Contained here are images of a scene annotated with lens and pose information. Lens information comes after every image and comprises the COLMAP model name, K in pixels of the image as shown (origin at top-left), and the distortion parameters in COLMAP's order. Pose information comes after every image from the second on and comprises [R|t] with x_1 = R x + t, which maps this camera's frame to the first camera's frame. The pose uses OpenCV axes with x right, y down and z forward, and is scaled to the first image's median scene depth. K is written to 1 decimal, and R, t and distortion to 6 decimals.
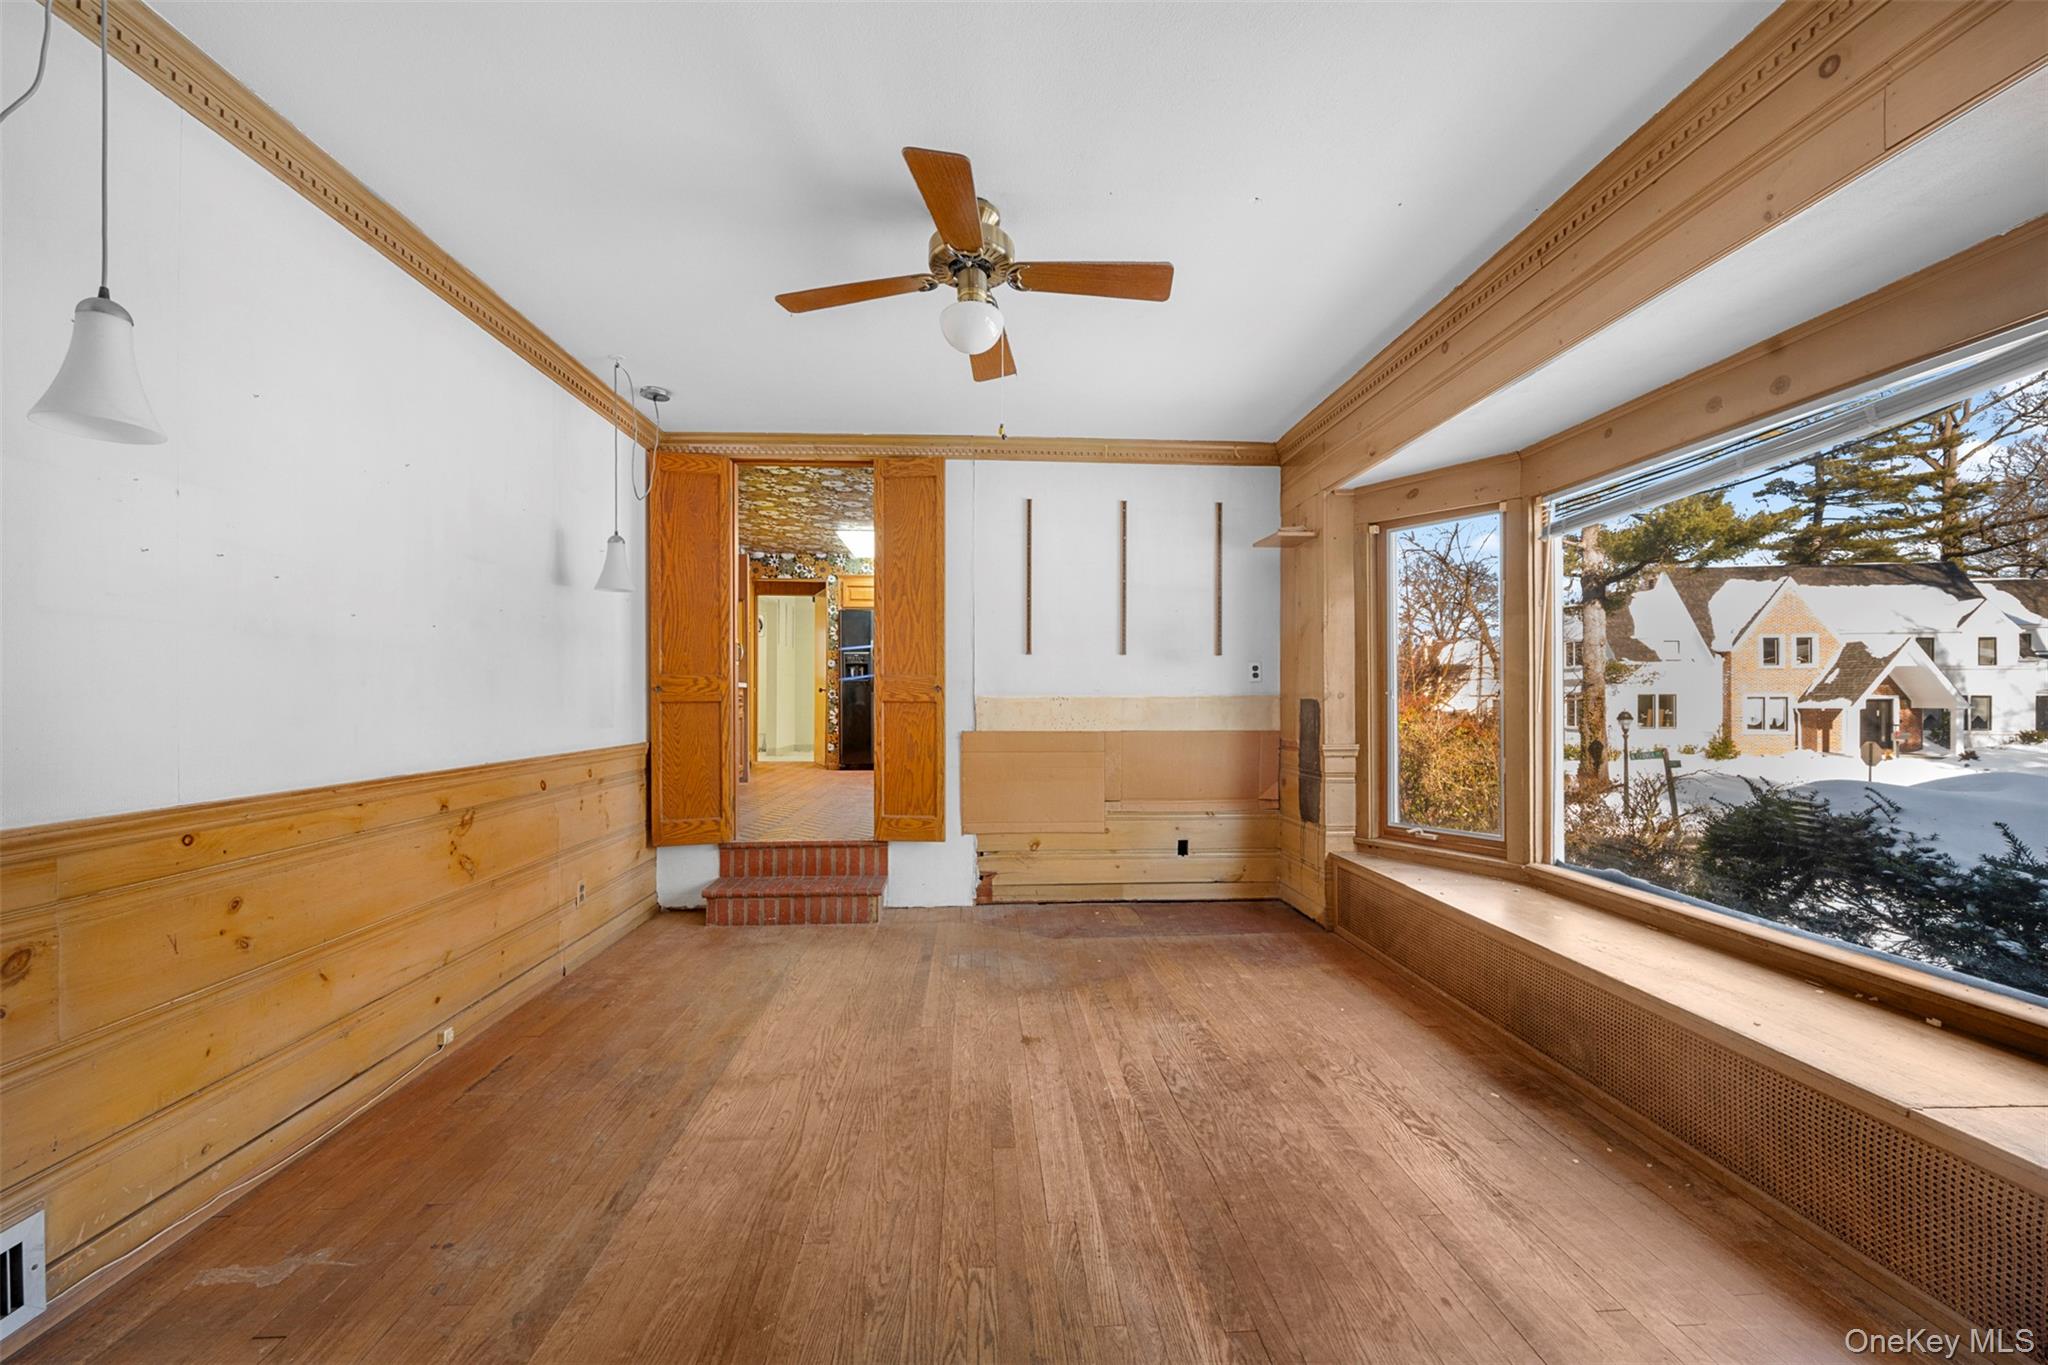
lens RADIAL K [[832.5, 0, 1026.4], [0, 832.5, 680.6], [0, 0, 1]] dist [-0.000757, 0.000068]
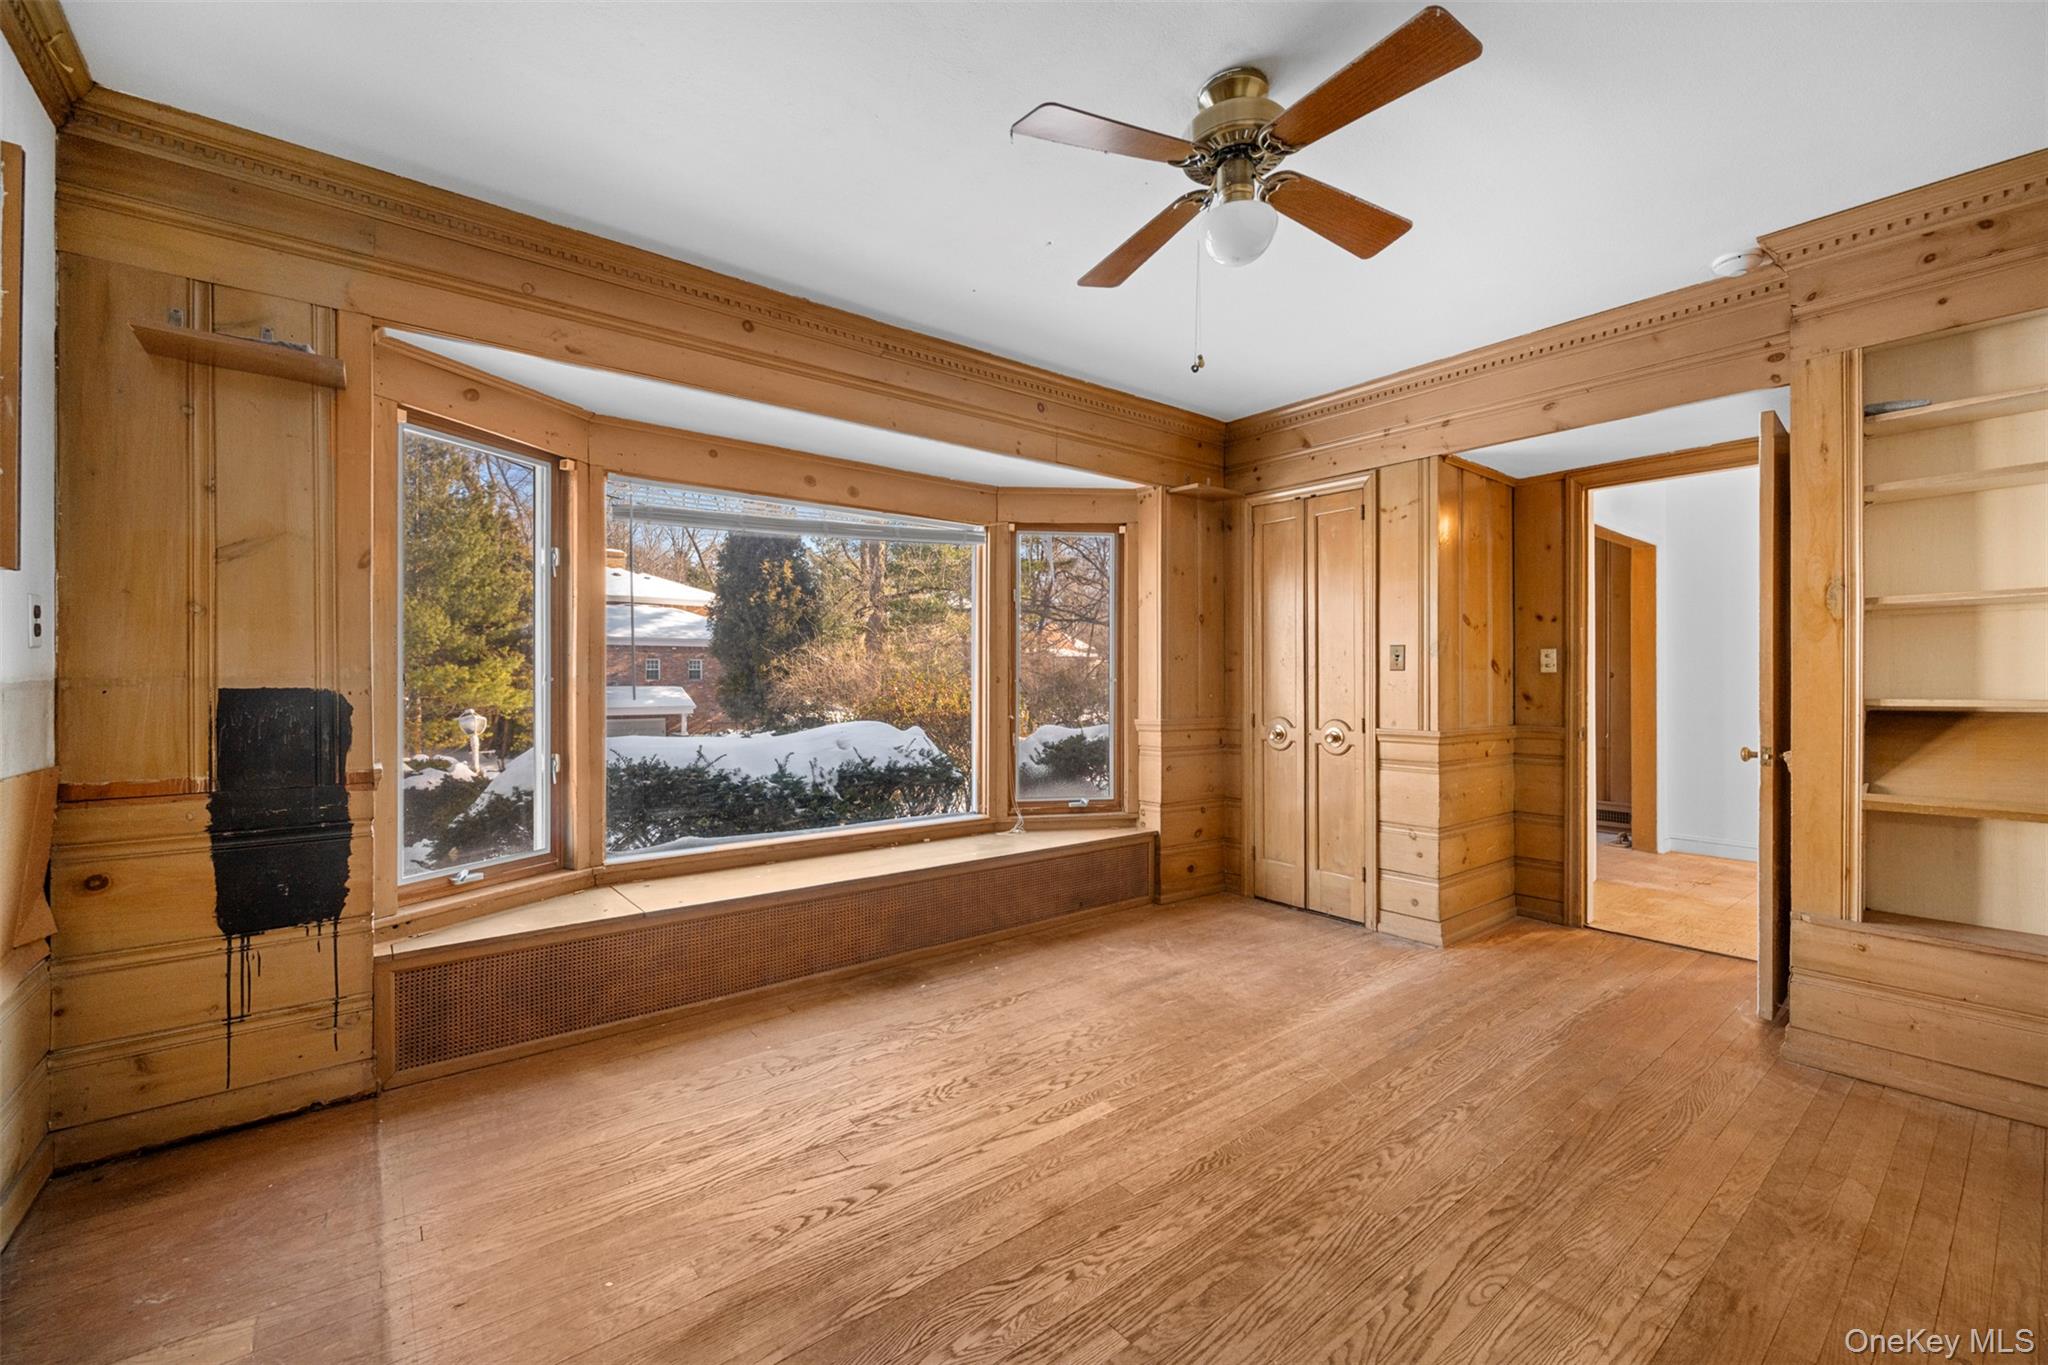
lens RADIAL K [[832.5, 0, 1026.4], [0, 832.5, 680.6], [0, 0, 1]] dist [-0.000757, 0.000068]
pose [[-0.580559, 0.000427, 0.814218, -0.580116], [-0.017641, 0.999759, -0.013102, 0.026596], [-0.814027, -0.021970, -0.580411, 1.568860]]
